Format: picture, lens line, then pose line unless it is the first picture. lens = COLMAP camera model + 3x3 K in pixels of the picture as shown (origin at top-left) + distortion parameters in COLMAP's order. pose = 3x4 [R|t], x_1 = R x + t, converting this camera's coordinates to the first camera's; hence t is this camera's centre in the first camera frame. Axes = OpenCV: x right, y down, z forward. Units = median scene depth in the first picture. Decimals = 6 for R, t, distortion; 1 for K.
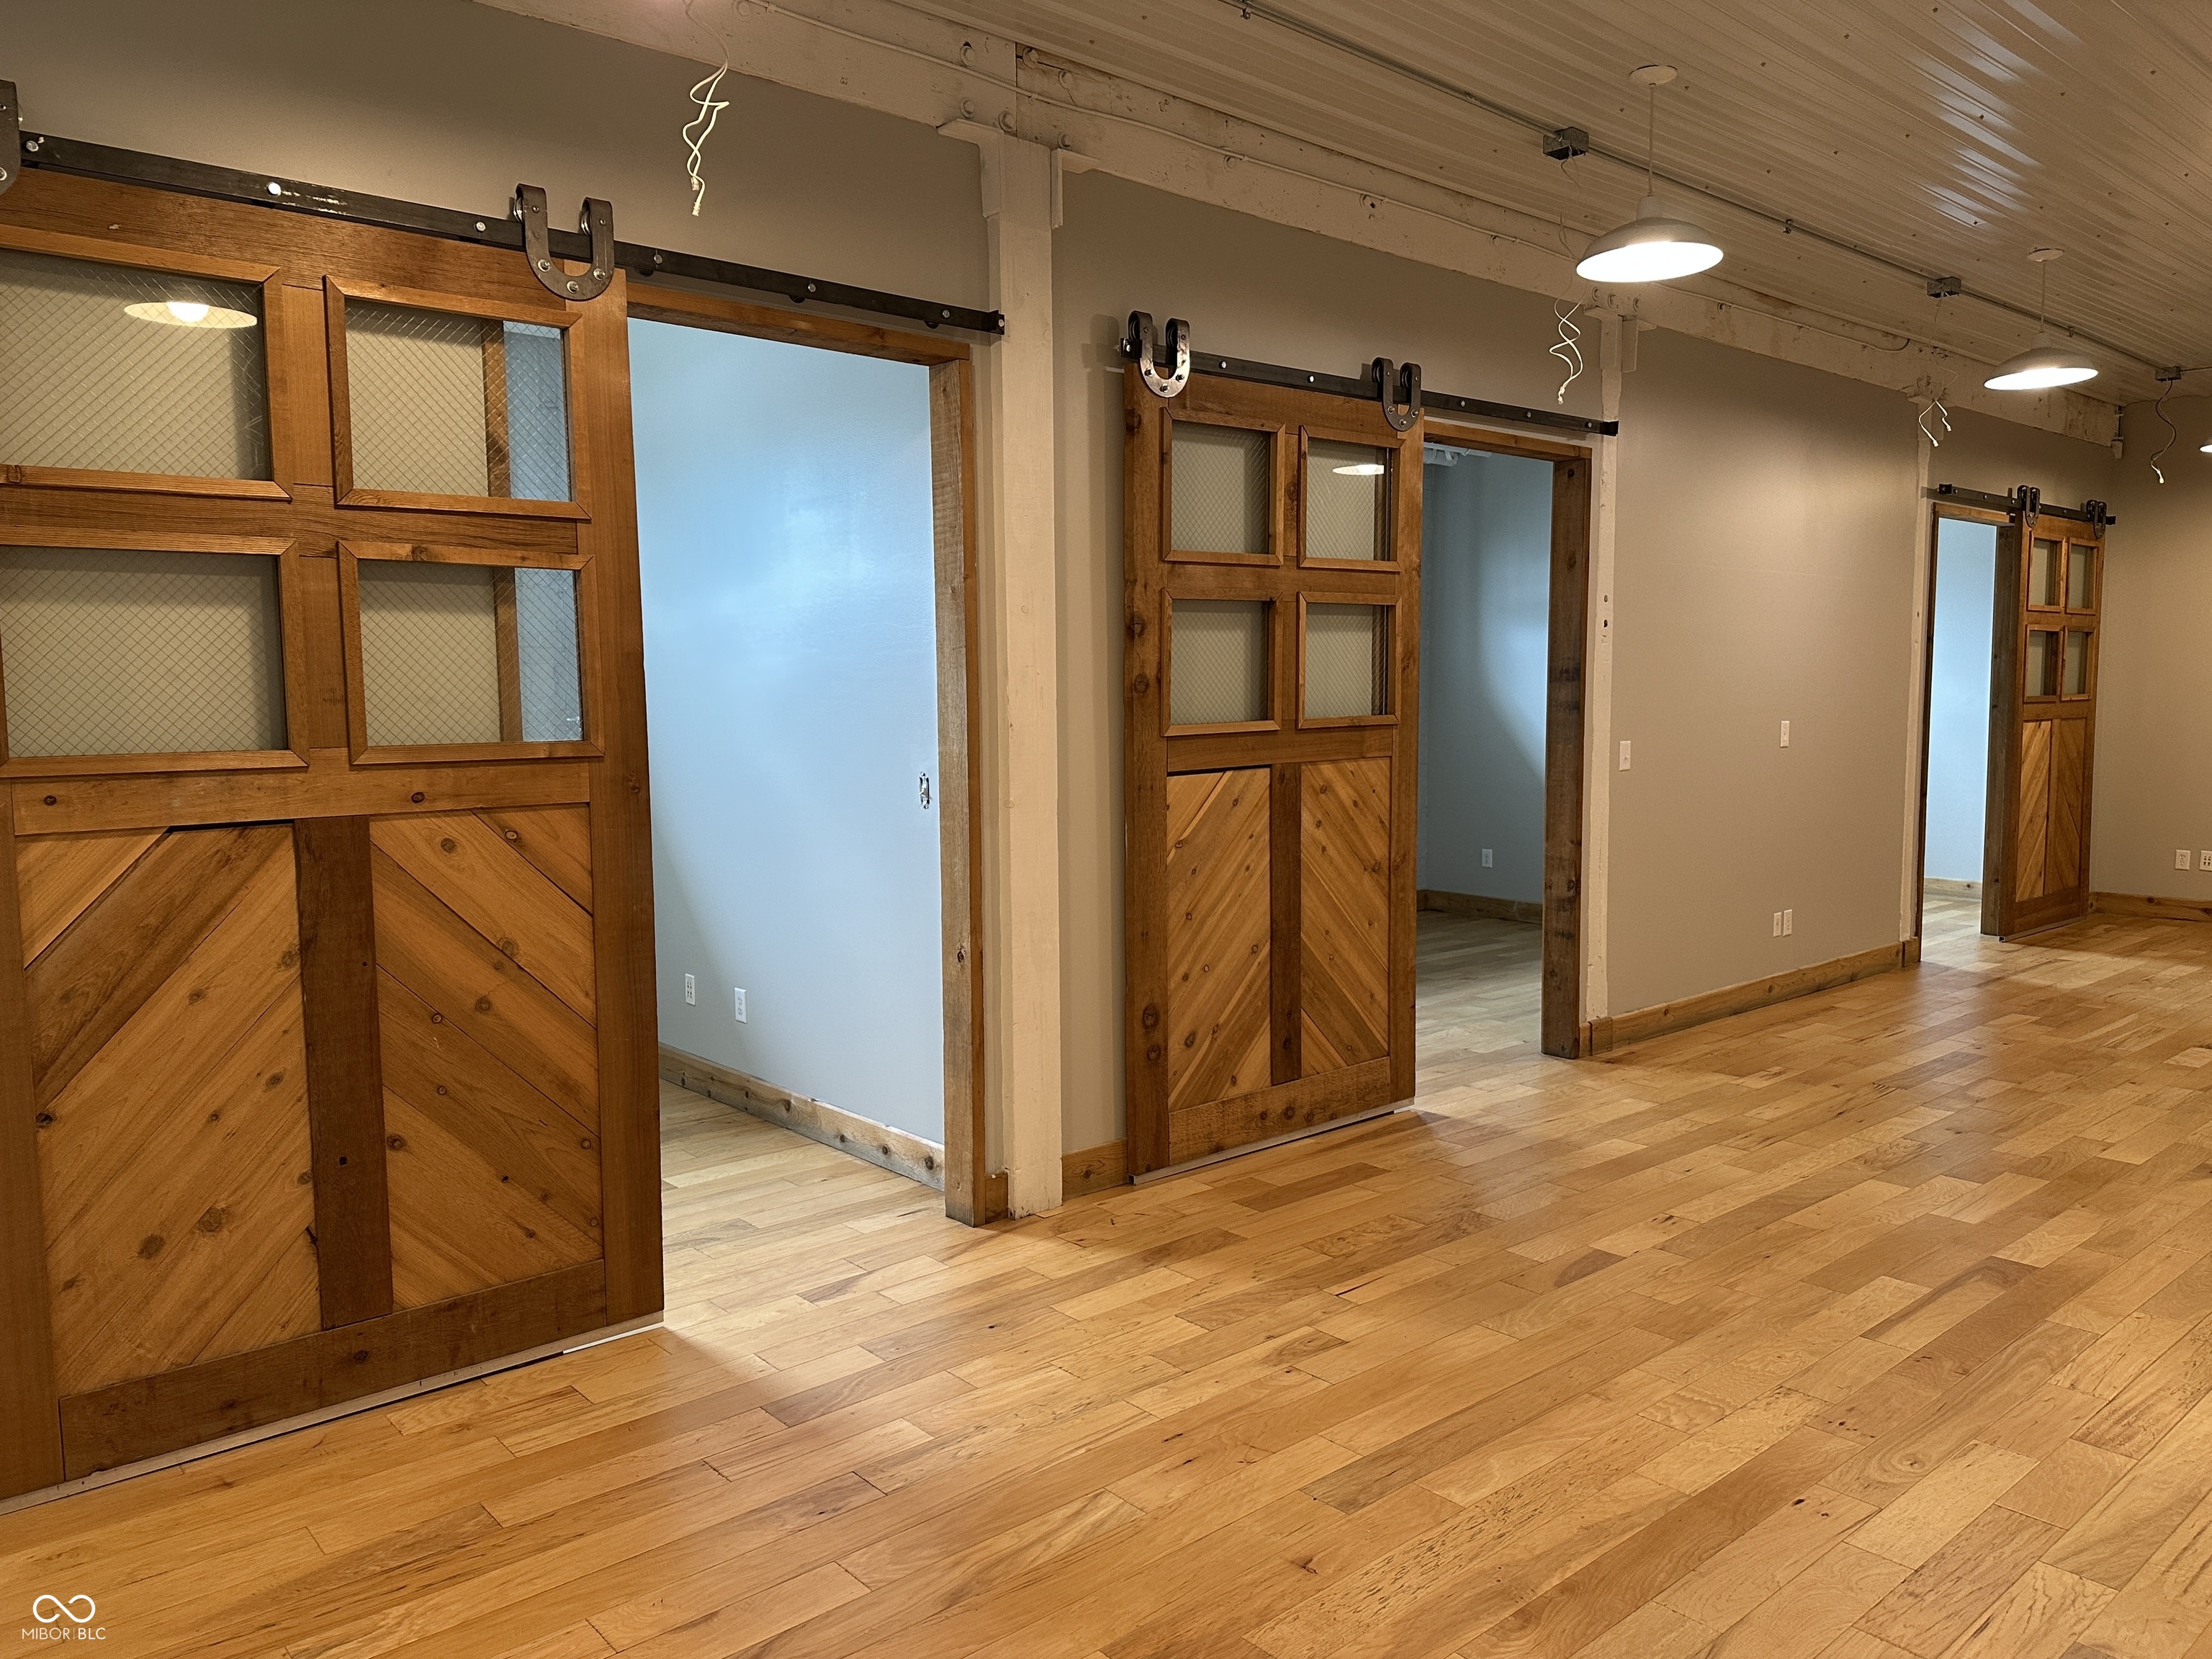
lens RADIAL K [[1545.4, 0, 1086.4], [0, 1545.4, 844.7], [0, 0, 1]] dist [0.079926, -0.102034]
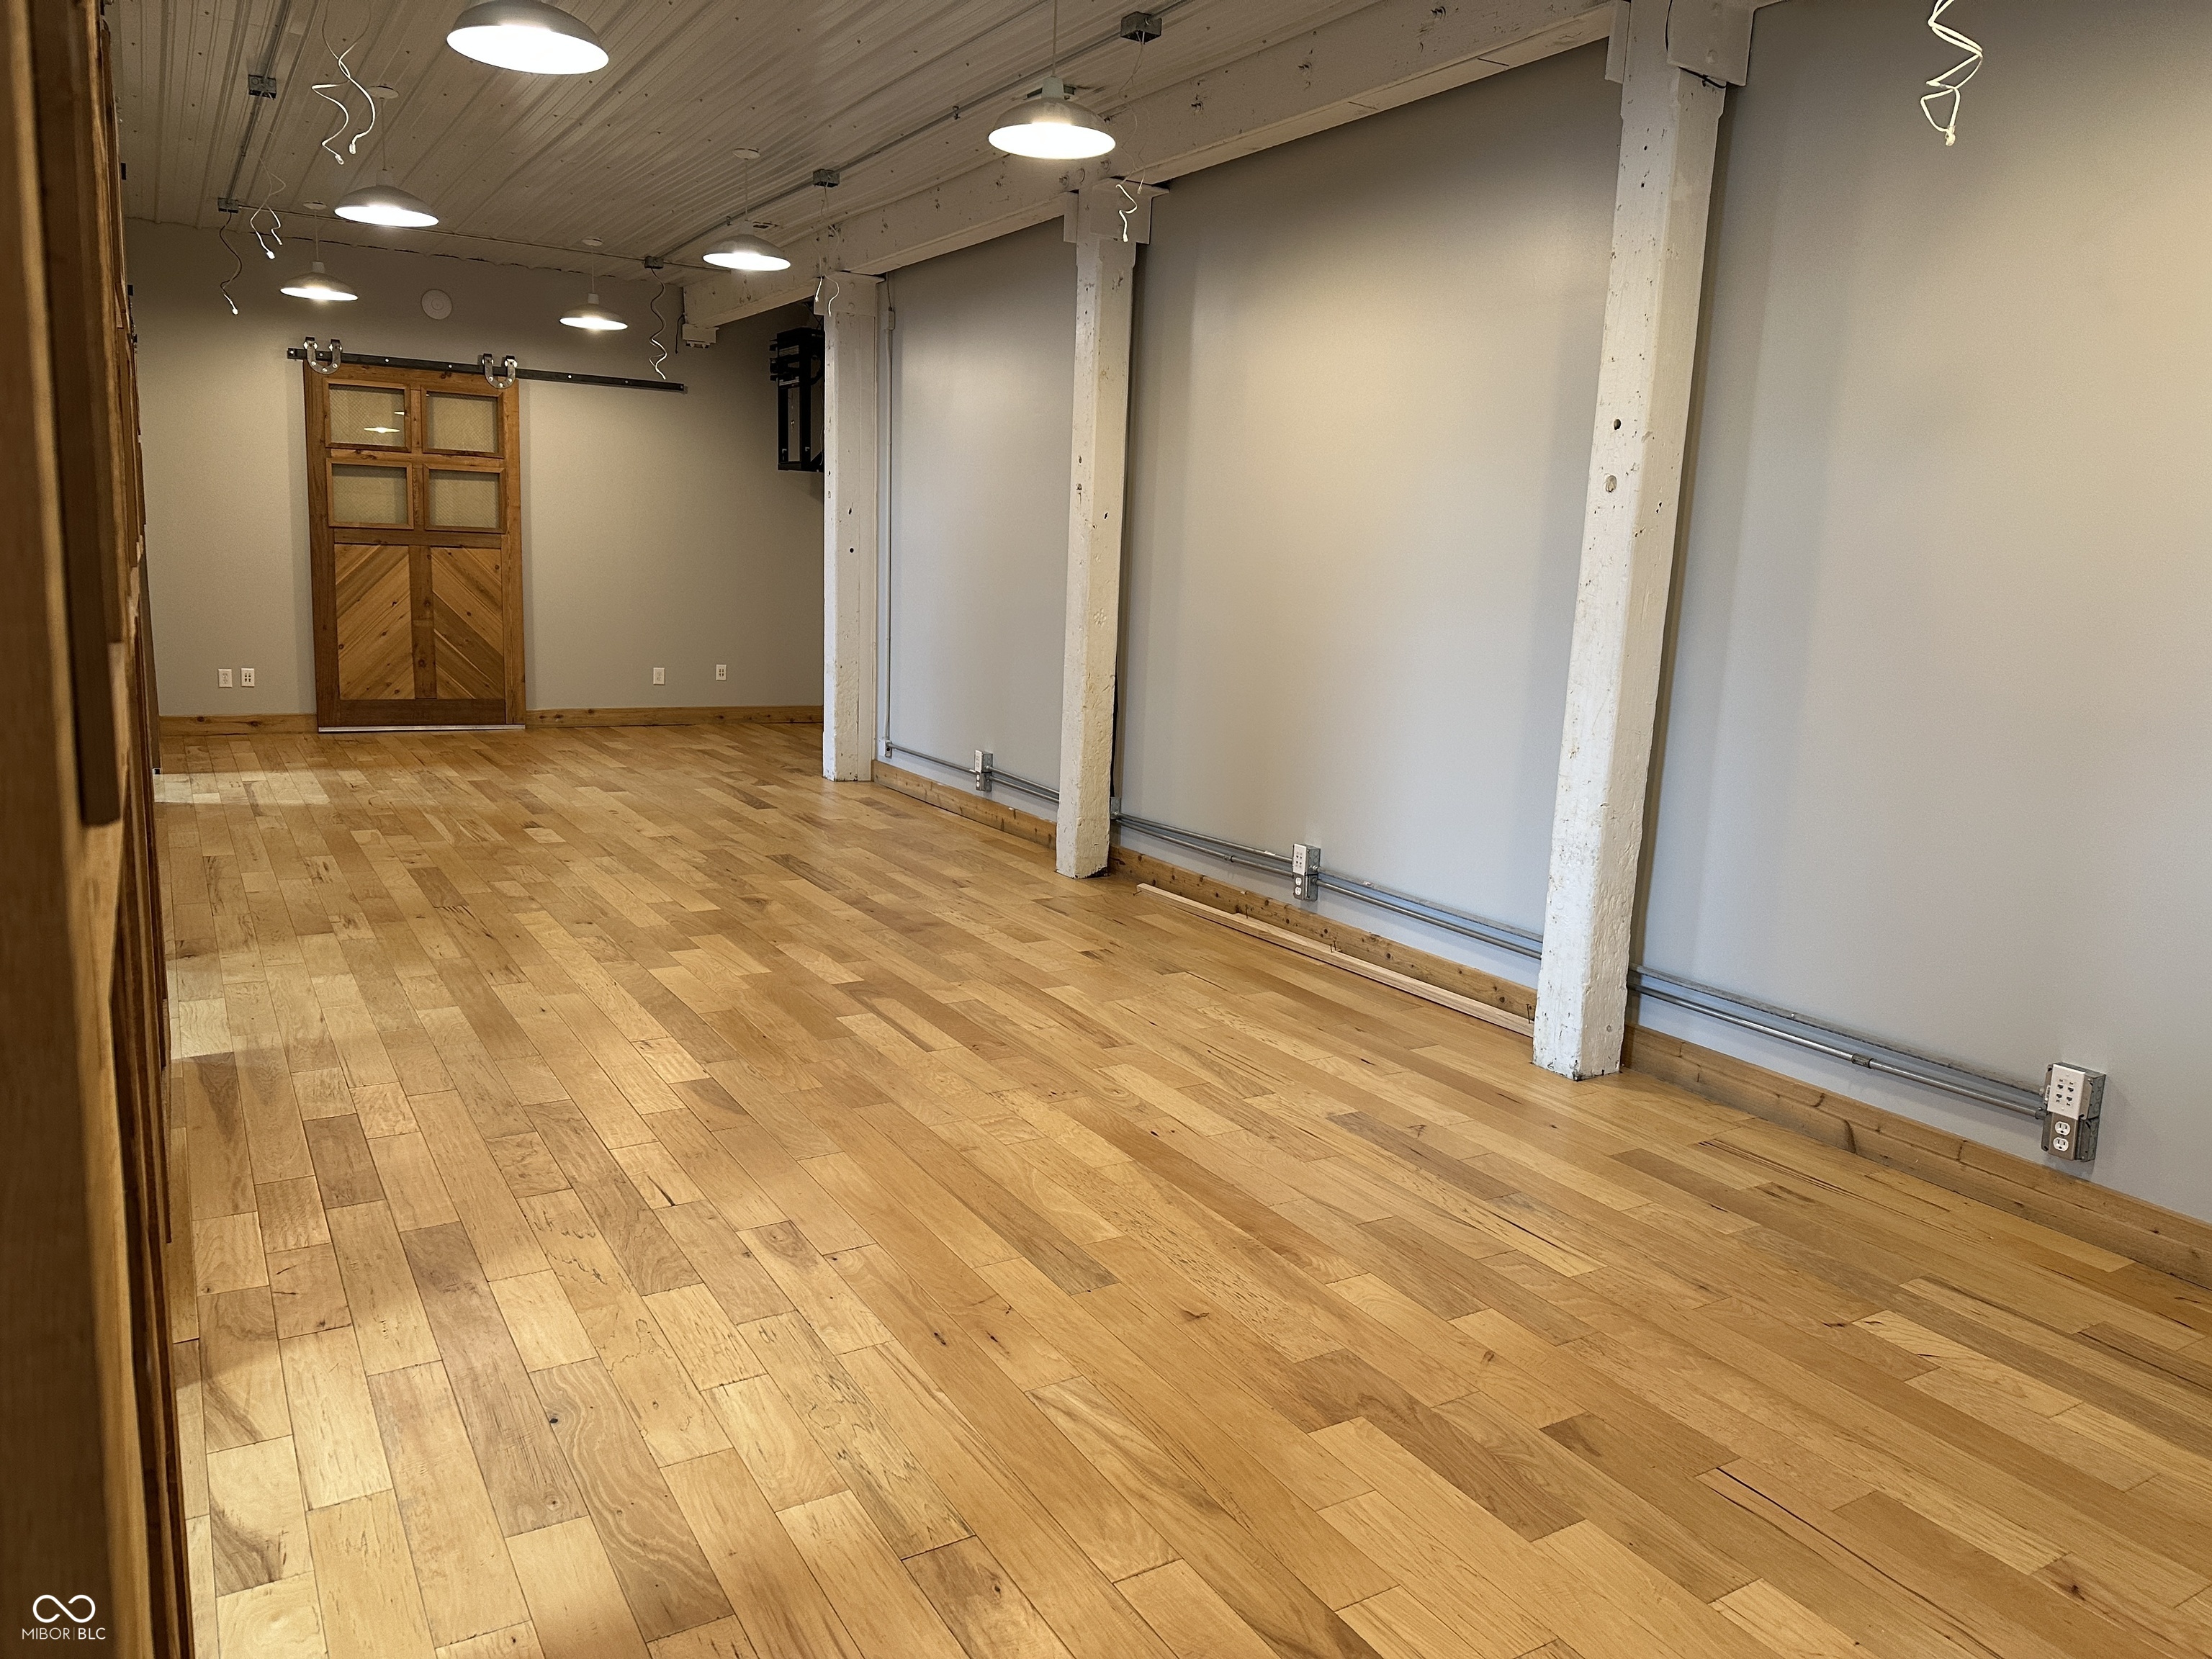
lens RADIAL K [[1545.4, 0, 1088.5], [0, 1545.4, 811.6], [0, 0, 1]] dist [0.079926, -0.102034]
pose [[0.155501, -0.144922, 0.977147, -0.556955], [0.049053, 0.989093, 0.138887, -0.042242], [-0.986617, 0.026335, 0.160914, 0.522448]]
